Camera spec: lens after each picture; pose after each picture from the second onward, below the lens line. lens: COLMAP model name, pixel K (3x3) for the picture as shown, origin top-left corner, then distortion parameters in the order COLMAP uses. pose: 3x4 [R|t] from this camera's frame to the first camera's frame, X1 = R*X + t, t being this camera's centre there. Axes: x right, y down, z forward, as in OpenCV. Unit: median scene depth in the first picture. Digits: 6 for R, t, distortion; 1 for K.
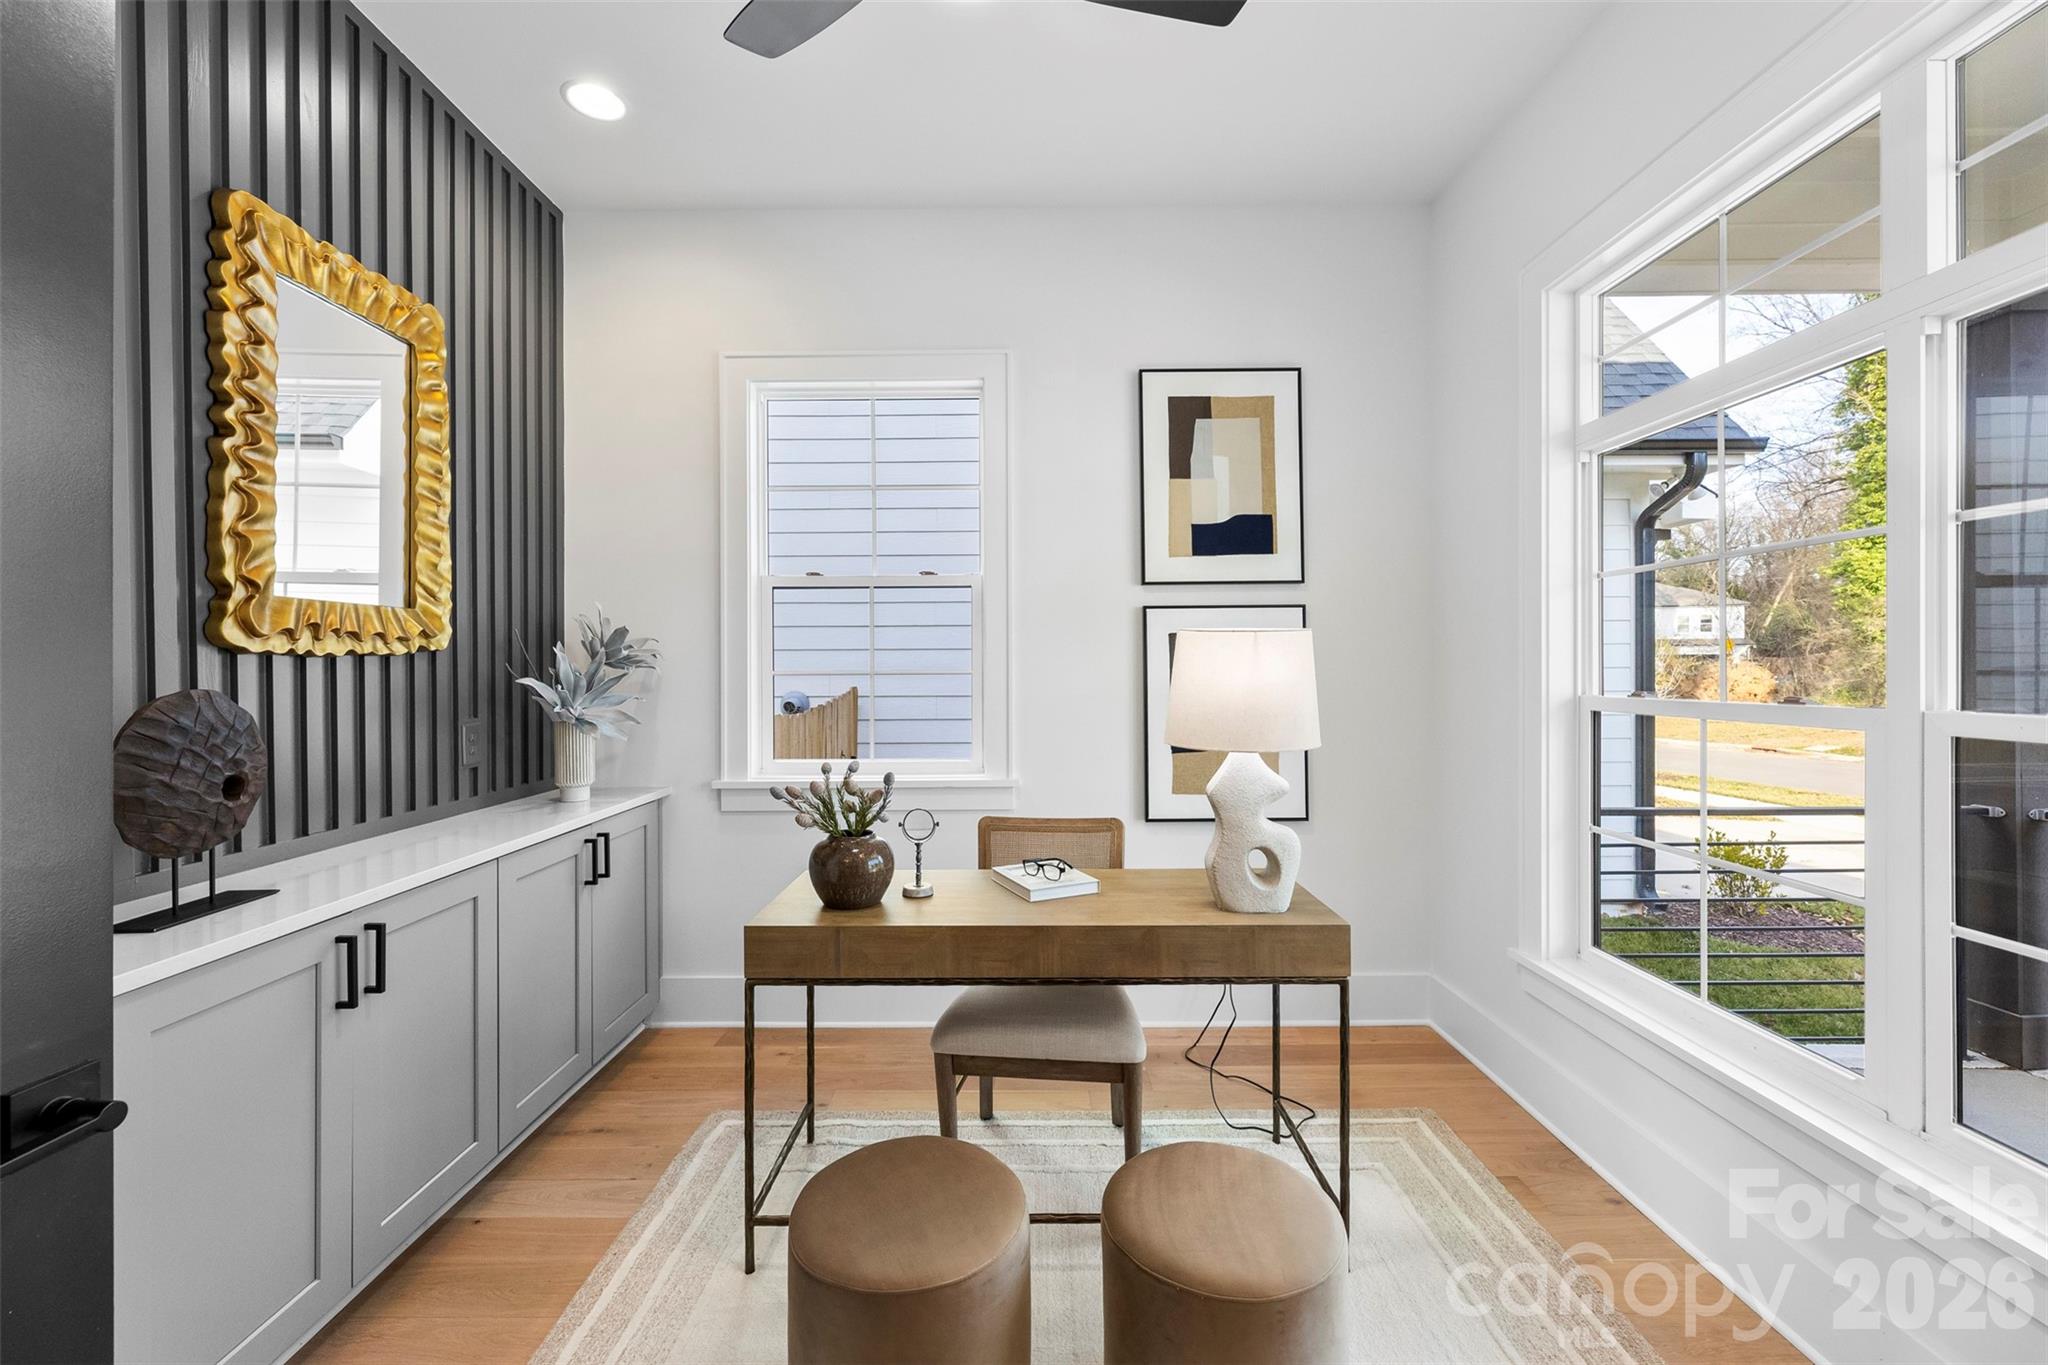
lens RADIAL K [[836.7, 0, 1025.4], [0, 836.7, 671.2], [0, 0, 1]] dist [0.000149, 0.000767]
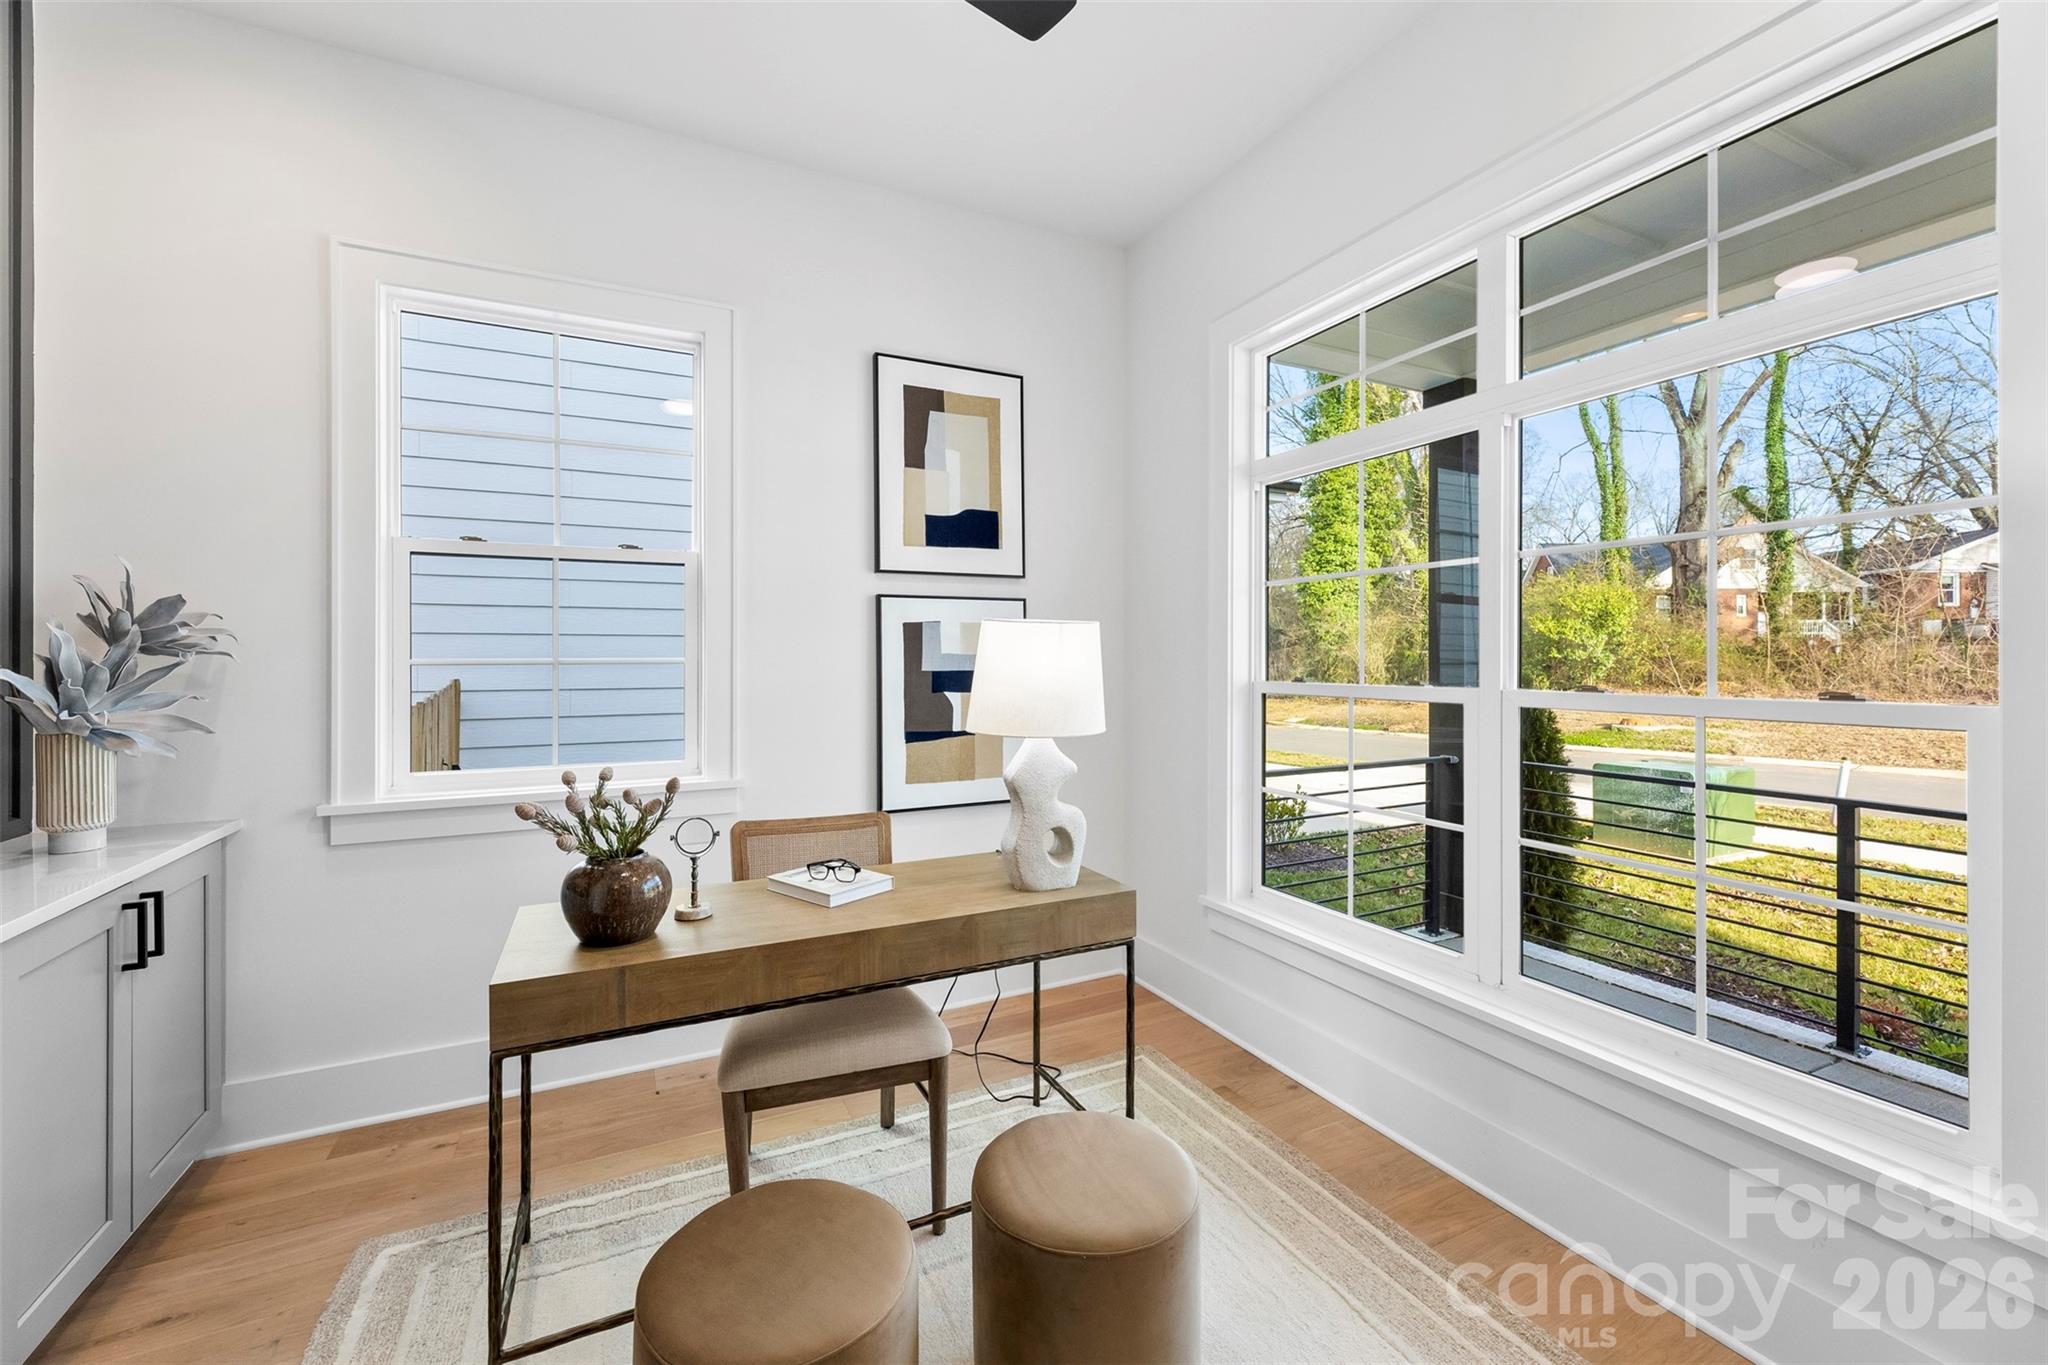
lens RADIAL K [[836.7, 0, 1031.3], [0, 836.7, 661.1], [0, 0, 1]] dist [0.000149, 0.000767]
pose [[0.893007, 0.001857, 0.450038, -0.185733], [-0.001886, 0.999998, -0.000385, 0.000722], [-0.450038, -0.000505, 0.893009, 0.057623]]
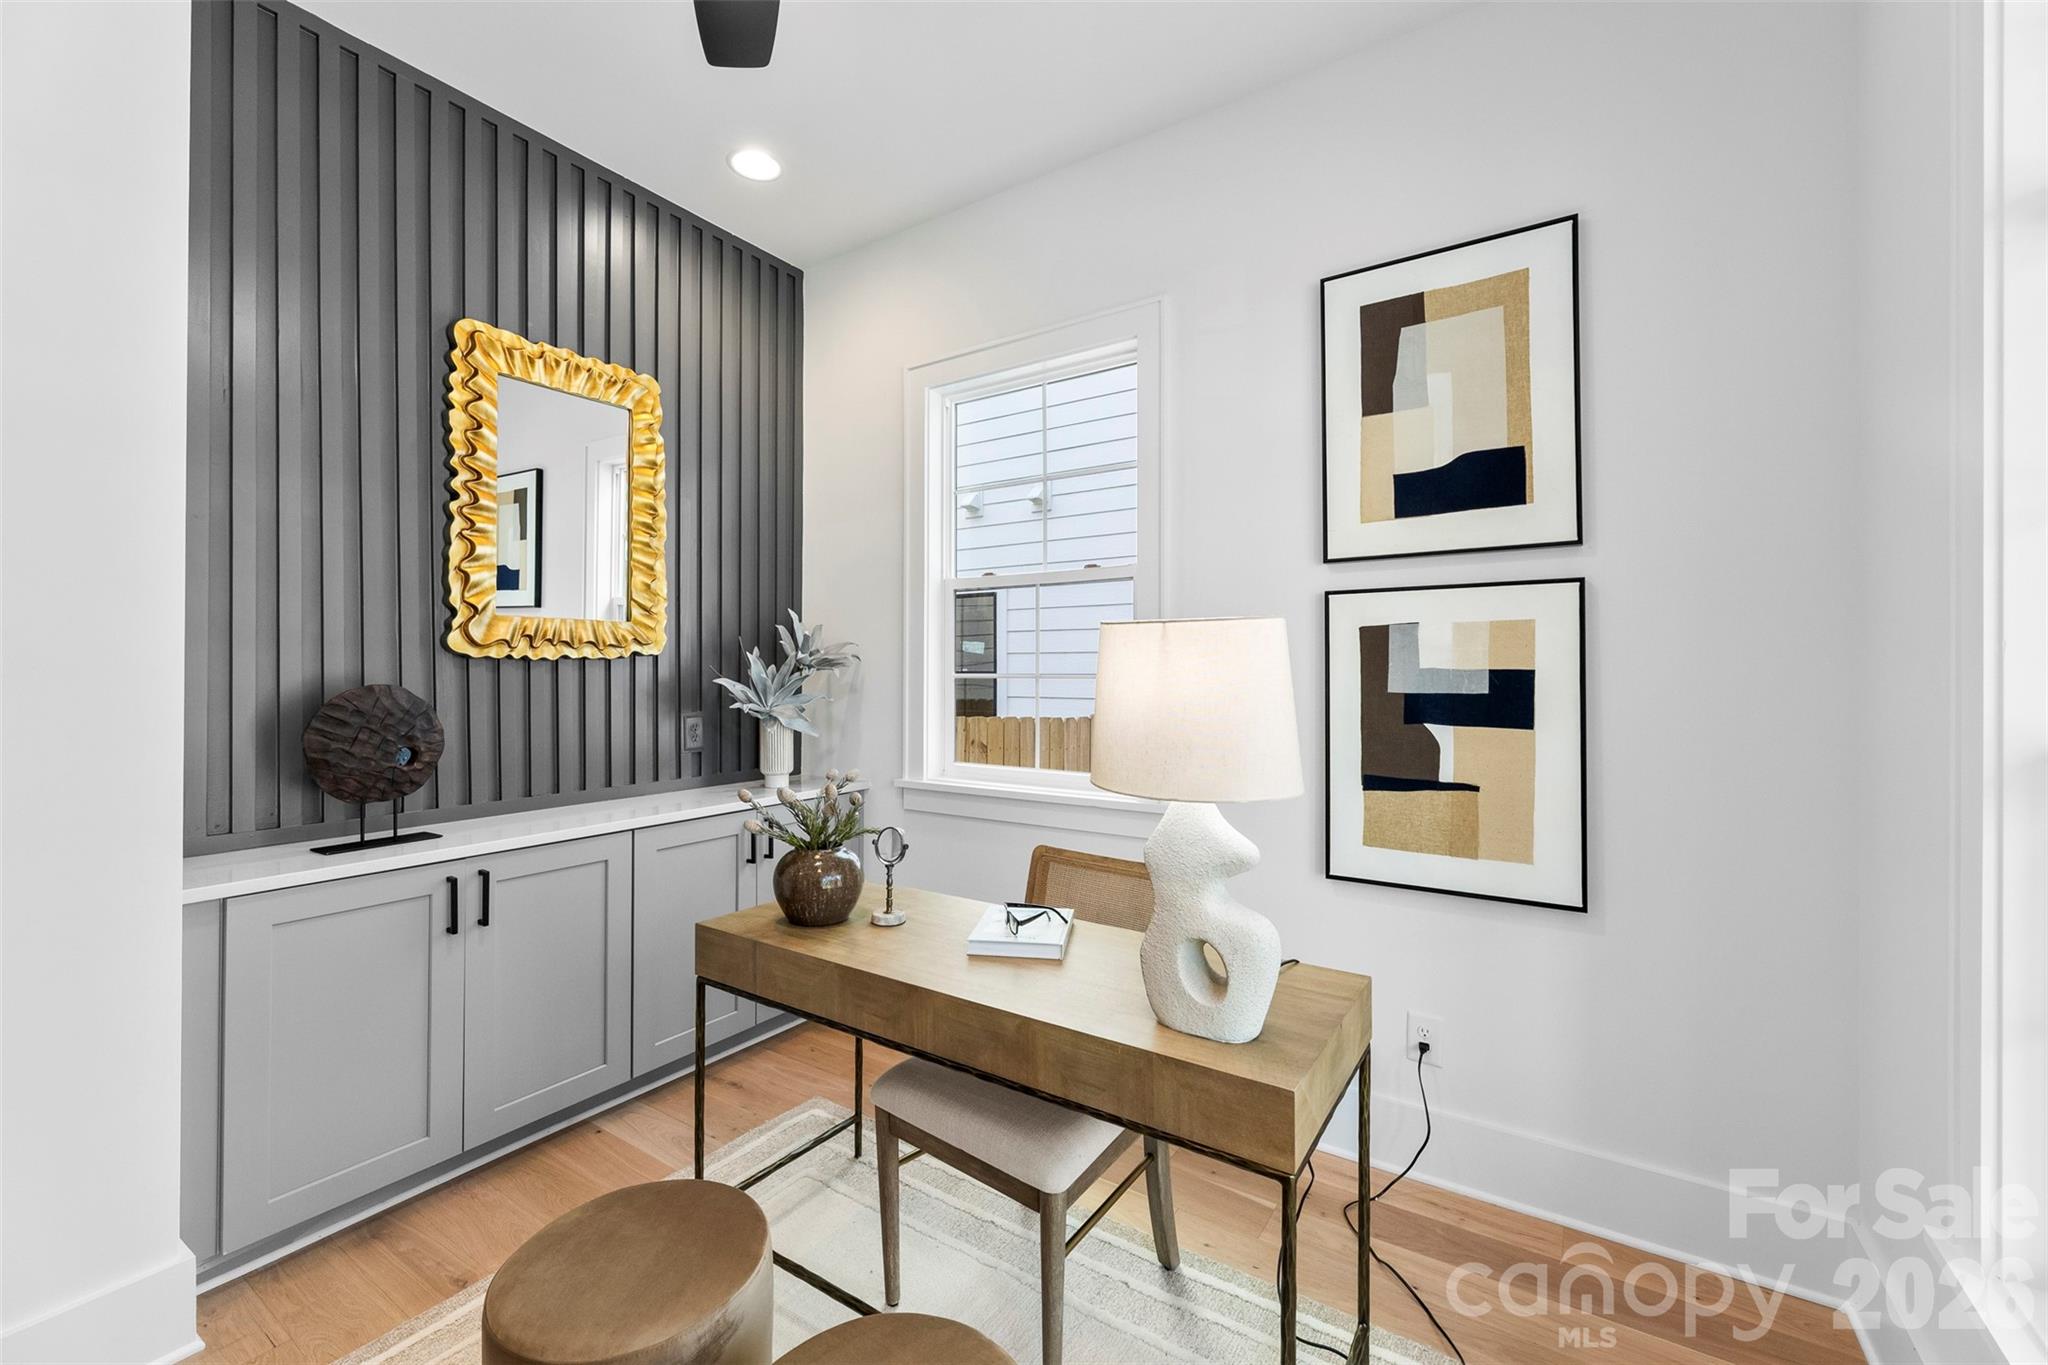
lens RADIAL K [[836.7, 0, 1020.5], [0, 836.7, 669.0], [0, 0, 1]] dist [0.000149, 0.000767]
pose [[0.830166, 0.004505, -0.557498, 0.443115], [-0.007272, 0.999970, -0.002748, -0.005075], [0.557469, 0.006335, 0.830174, 0.291853]]
